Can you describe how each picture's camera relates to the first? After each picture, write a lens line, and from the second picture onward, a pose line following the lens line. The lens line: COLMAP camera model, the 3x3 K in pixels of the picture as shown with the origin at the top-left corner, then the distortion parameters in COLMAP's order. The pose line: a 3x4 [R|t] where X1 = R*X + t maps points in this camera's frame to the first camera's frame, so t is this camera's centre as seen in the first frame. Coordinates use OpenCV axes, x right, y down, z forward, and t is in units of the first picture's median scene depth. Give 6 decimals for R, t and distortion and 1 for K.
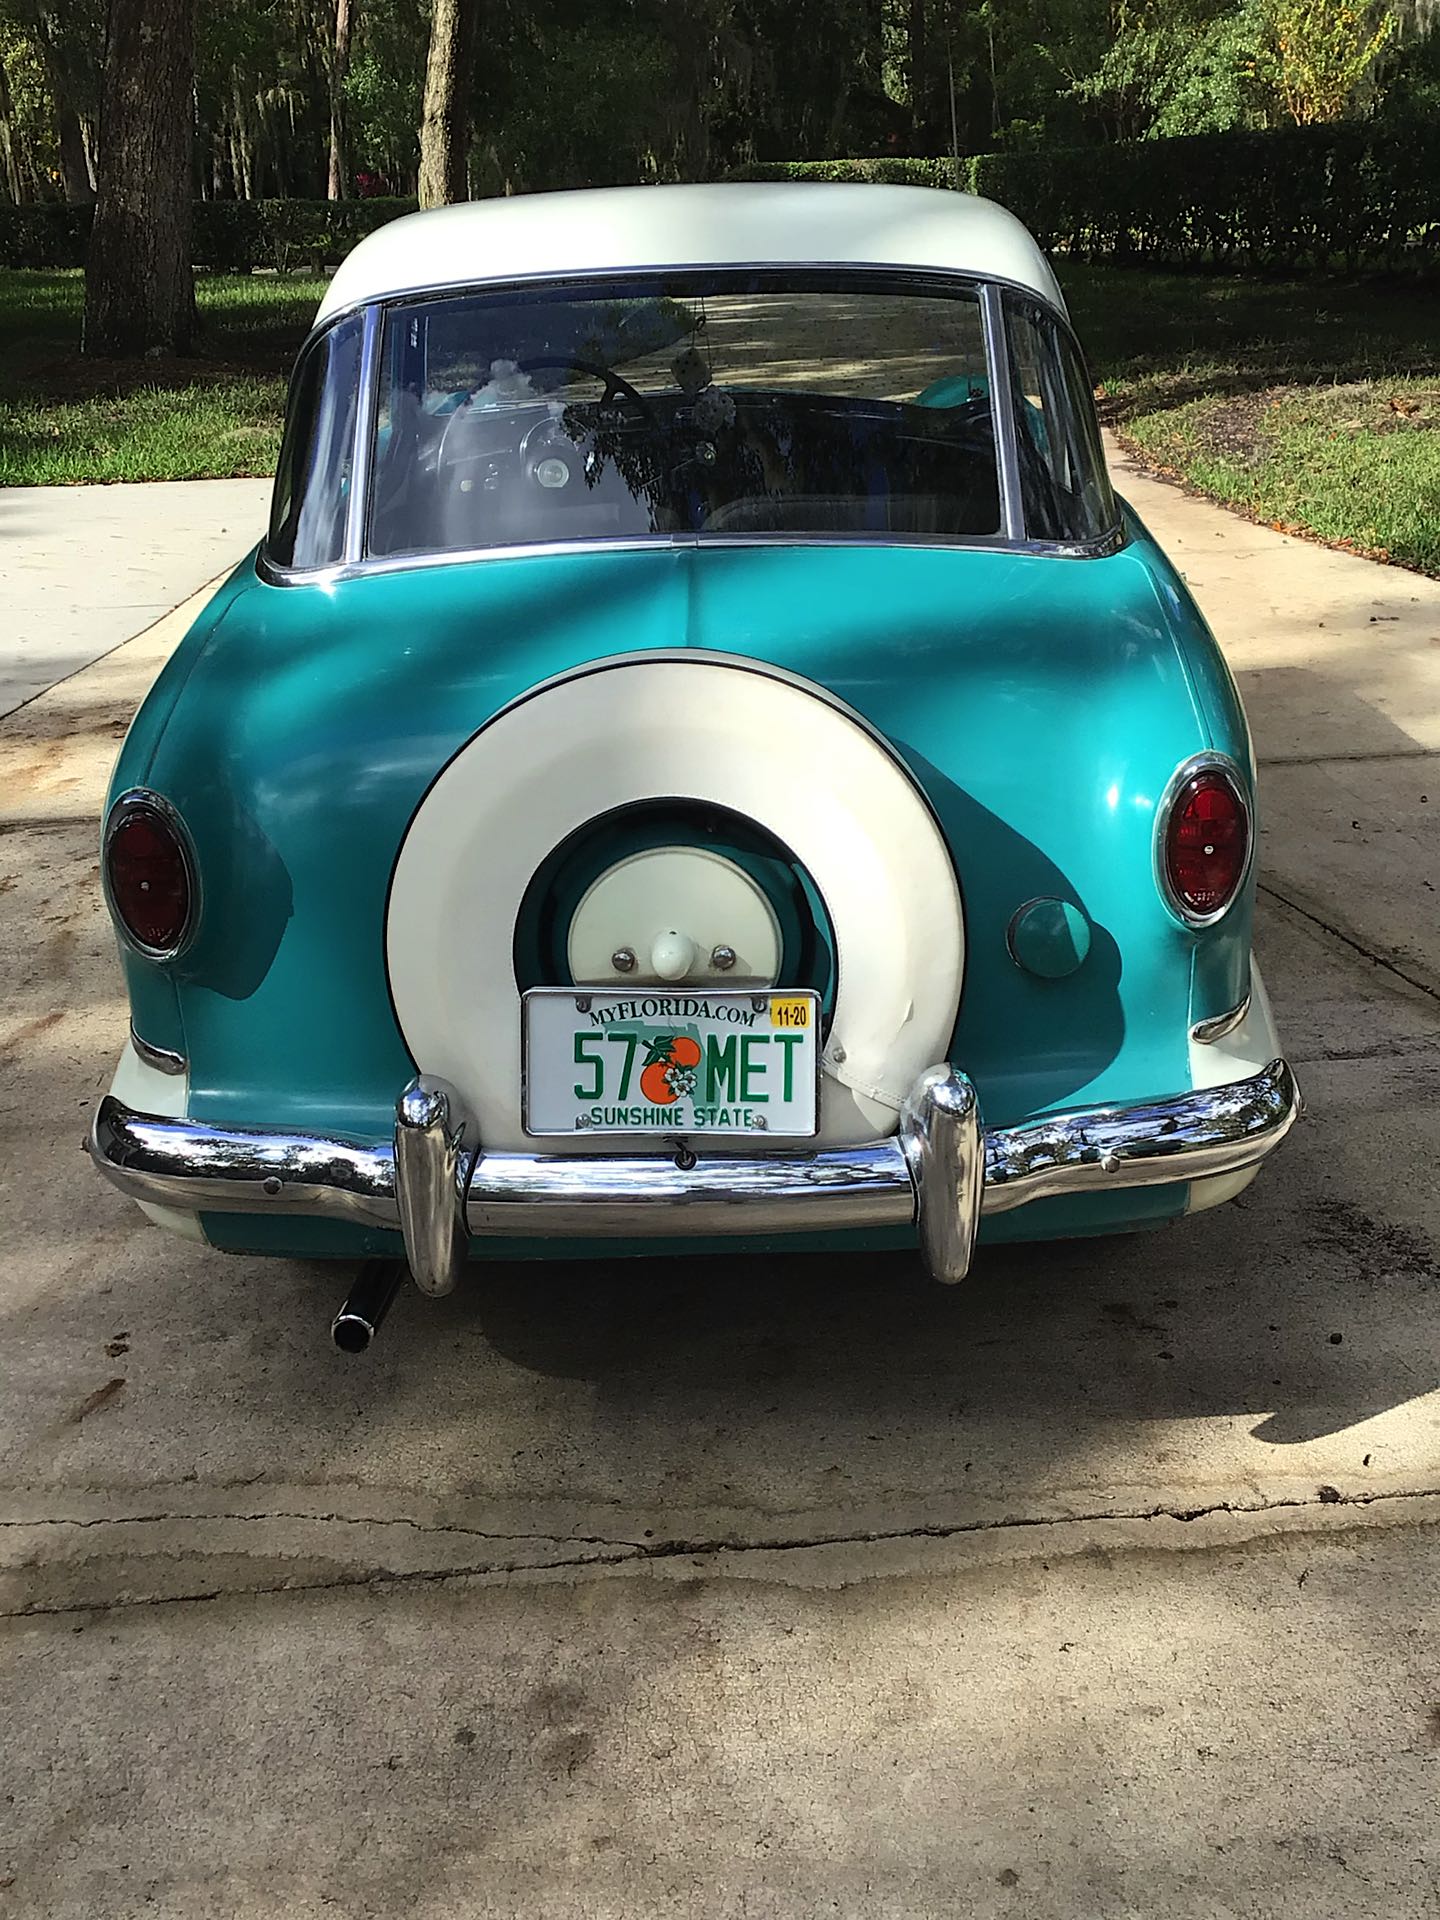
lens RADIAL K [[2148.0, 0, 726.8], [0, 2148.0, 953.9], [0, 0, 1]] dist [-0.009728, 0.000000]
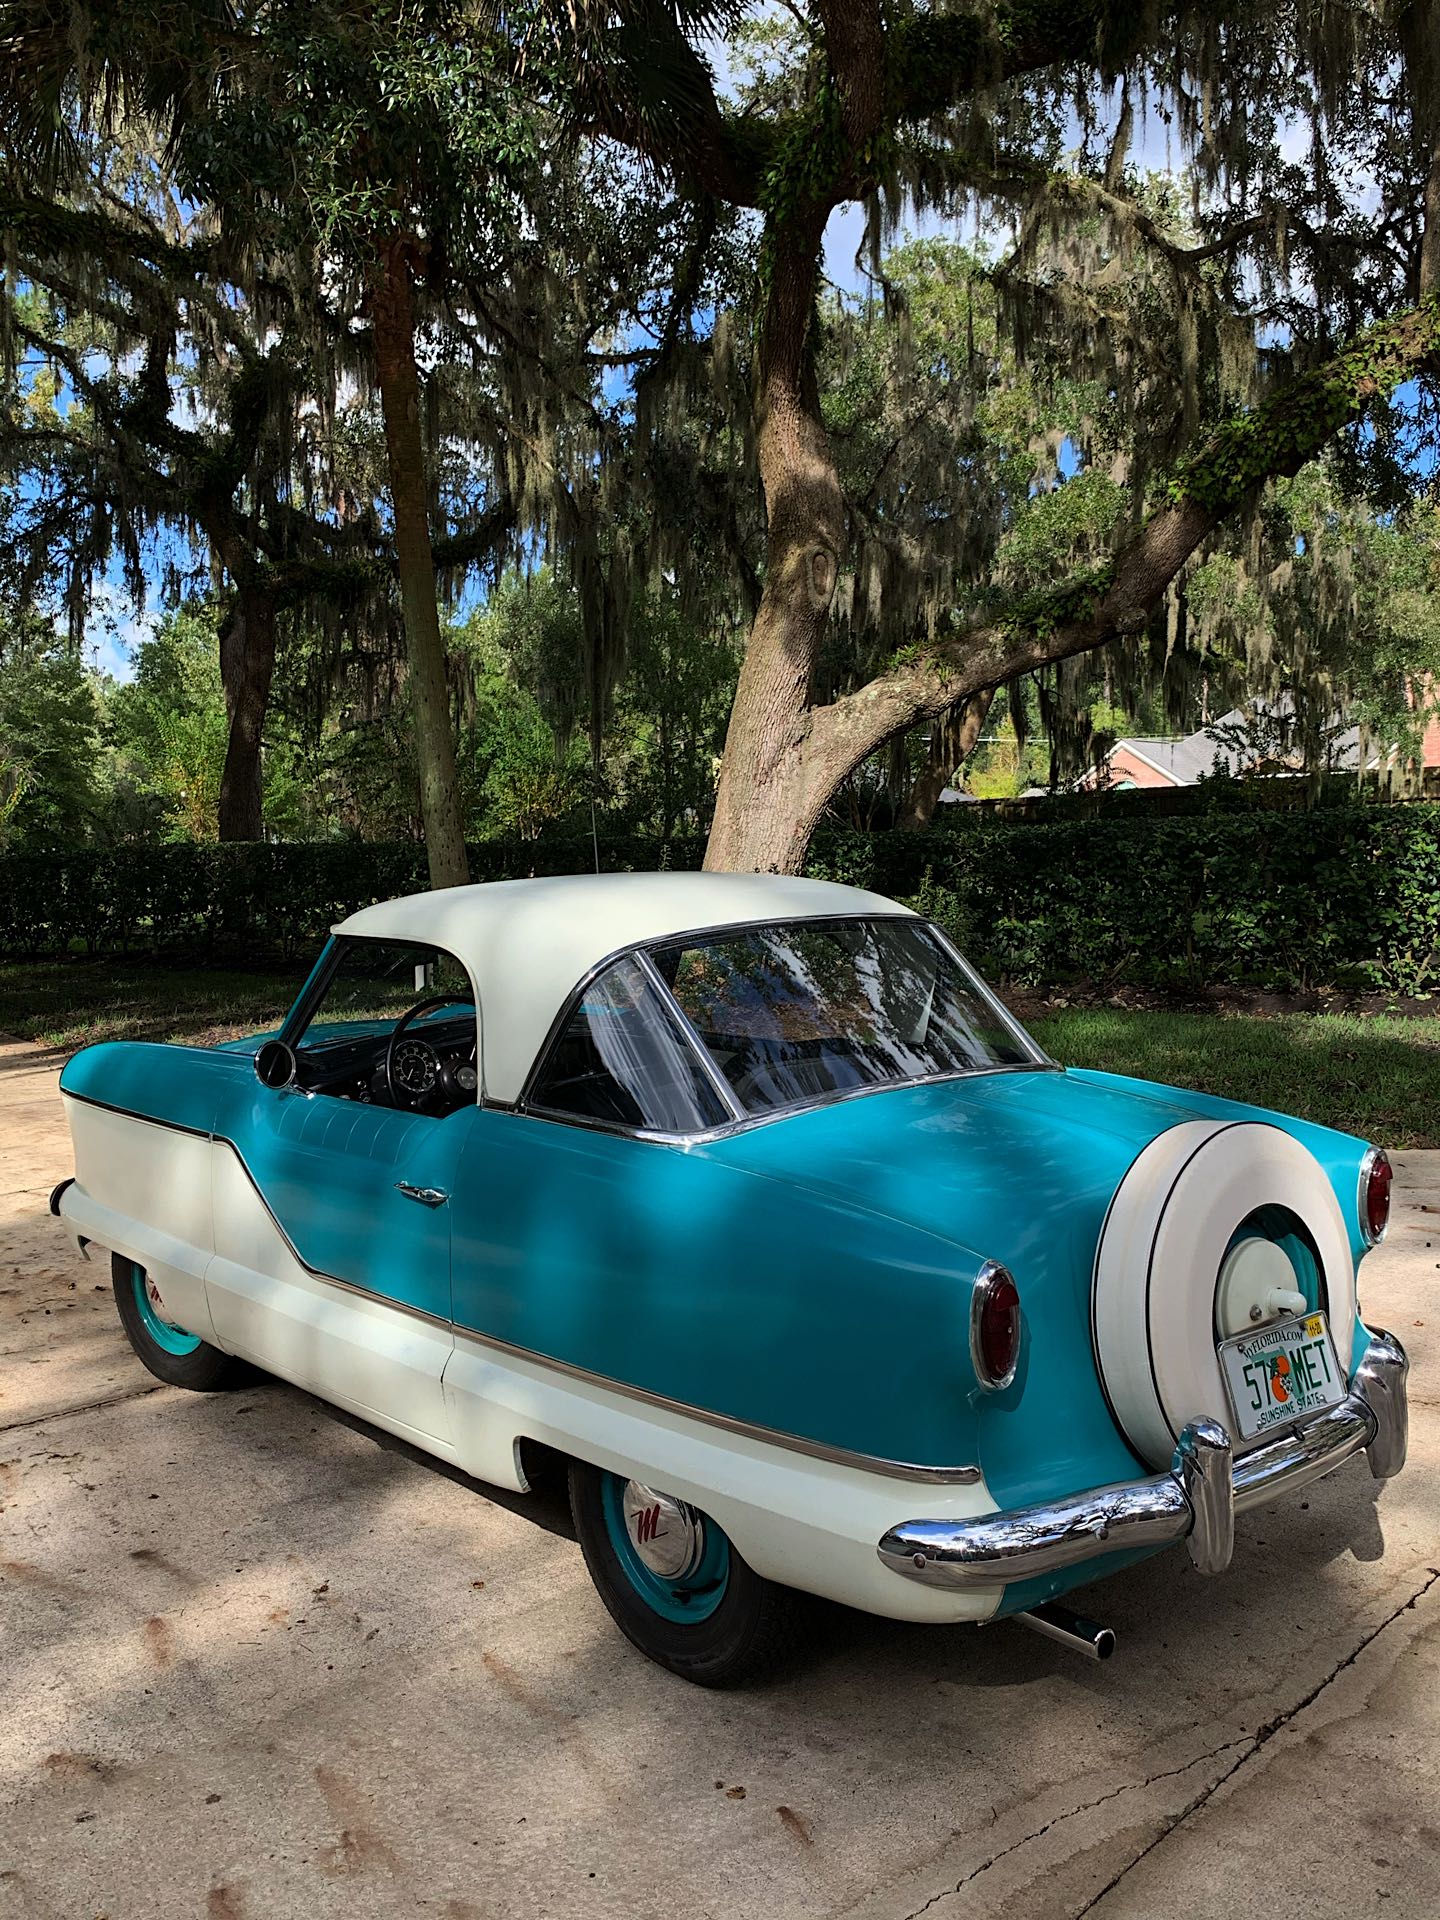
lens RADIAL K [[1624.3, 0, 720.5], [0, 1624.3, 953.2], [0, 0, 1]] dist [-0.027742, -0.003806]
pose [[0.758835, -0.035165, 0.650333, -1.001915], [0.231045, 0.948131, -0.218324, -0.071237], [-0.608923, 0.315928, 0.727600, 0.263771]]
